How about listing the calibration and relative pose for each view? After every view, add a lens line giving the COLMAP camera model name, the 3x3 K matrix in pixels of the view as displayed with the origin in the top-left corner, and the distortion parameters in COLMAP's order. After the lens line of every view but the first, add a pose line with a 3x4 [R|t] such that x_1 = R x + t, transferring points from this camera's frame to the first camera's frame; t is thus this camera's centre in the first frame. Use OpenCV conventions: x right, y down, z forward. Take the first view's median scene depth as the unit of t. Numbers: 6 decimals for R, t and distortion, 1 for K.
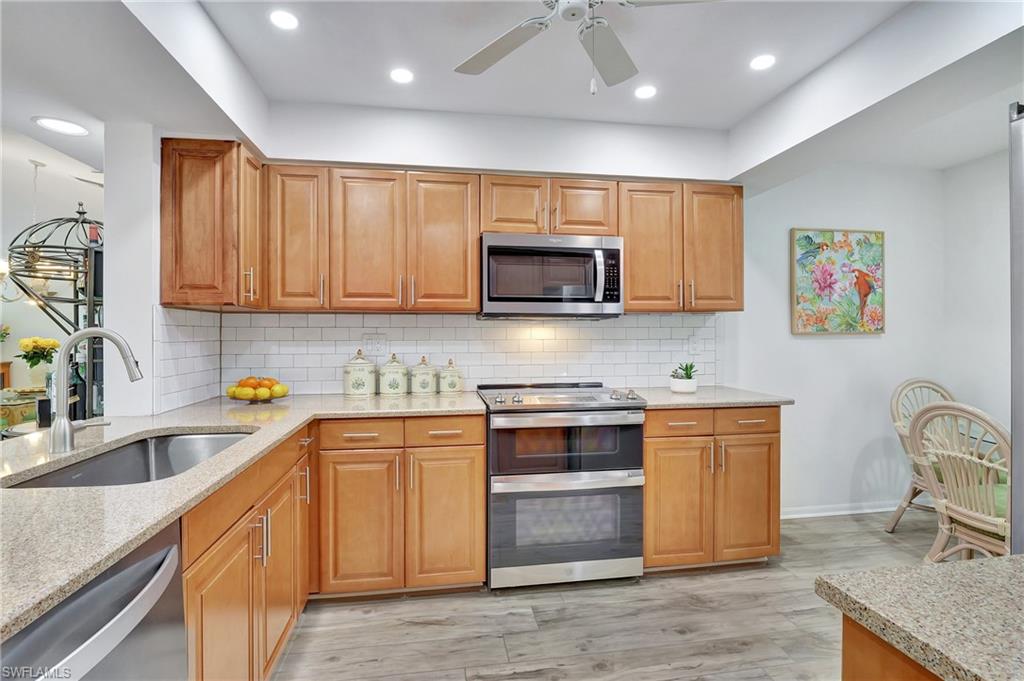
lens RADIAL K [[492.5, 0, 512.0], [0, 492.5, 338.6], [0, 0, 1]] dist [-0.012761, -0.001167]
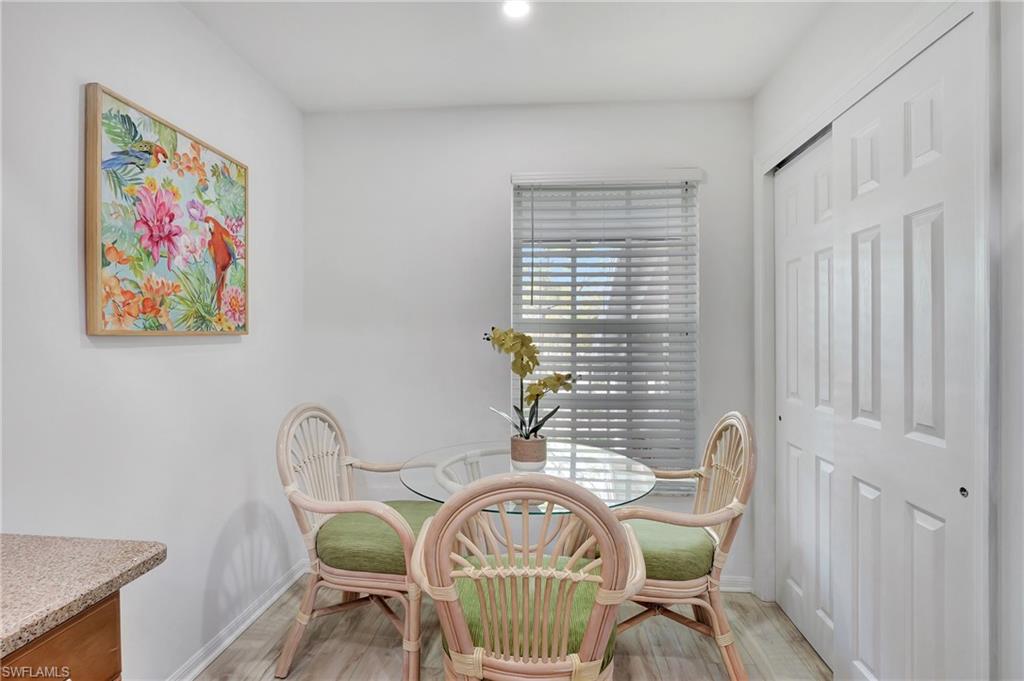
lens RADIAL K [[492.5, 0, 511.4], [0, 492.5, 336.7], [0, 0, 1]] dist [-0.012761, -0.001167]
pose [[0.222588, 0.000239, 0.974913, 0.243918], [-0.002047, 0.999998, 0.000222, -0.008669], [-0.974911, -0.002045, 0.222588, 0.551230]]
